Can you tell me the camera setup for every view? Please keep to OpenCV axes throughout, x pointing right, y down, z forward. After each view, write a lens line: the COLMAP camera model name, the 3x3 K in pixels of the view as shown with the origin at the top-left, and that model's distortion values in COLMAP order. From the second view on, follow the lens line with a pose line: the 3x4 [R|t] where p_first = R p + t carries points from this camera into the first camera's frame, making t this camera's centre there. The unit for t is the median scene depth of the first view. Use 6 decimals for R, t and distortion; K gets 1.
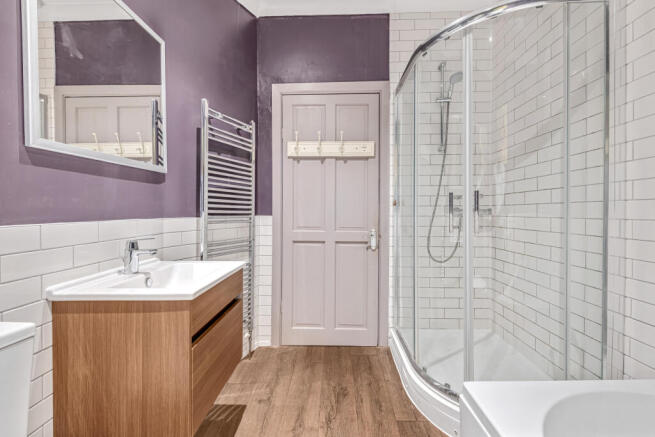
lens RADIAL K [[299.6, 0, 324.3], [0, 299.6, 214.1], [0, 0, 1]] dist [0.025549, -0.011405]
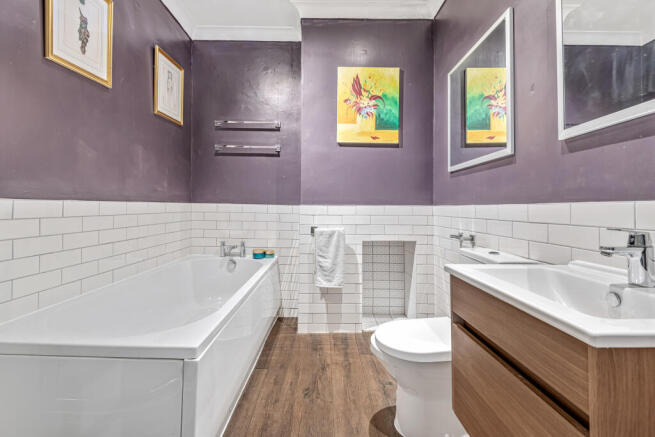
lens RADIAL K [[299.6, 0, 324.3], [0, 299.6, 214.1], [0, 0, 1]] dist [0.025549, -0.011405]
pose [[-0.998747, 0.023660, -0.044092, 0.044848], [0.022590, 0.999442, 0.024603, 0.023500], [0.044650, 0.023576, -0.998724, 2.022085]]
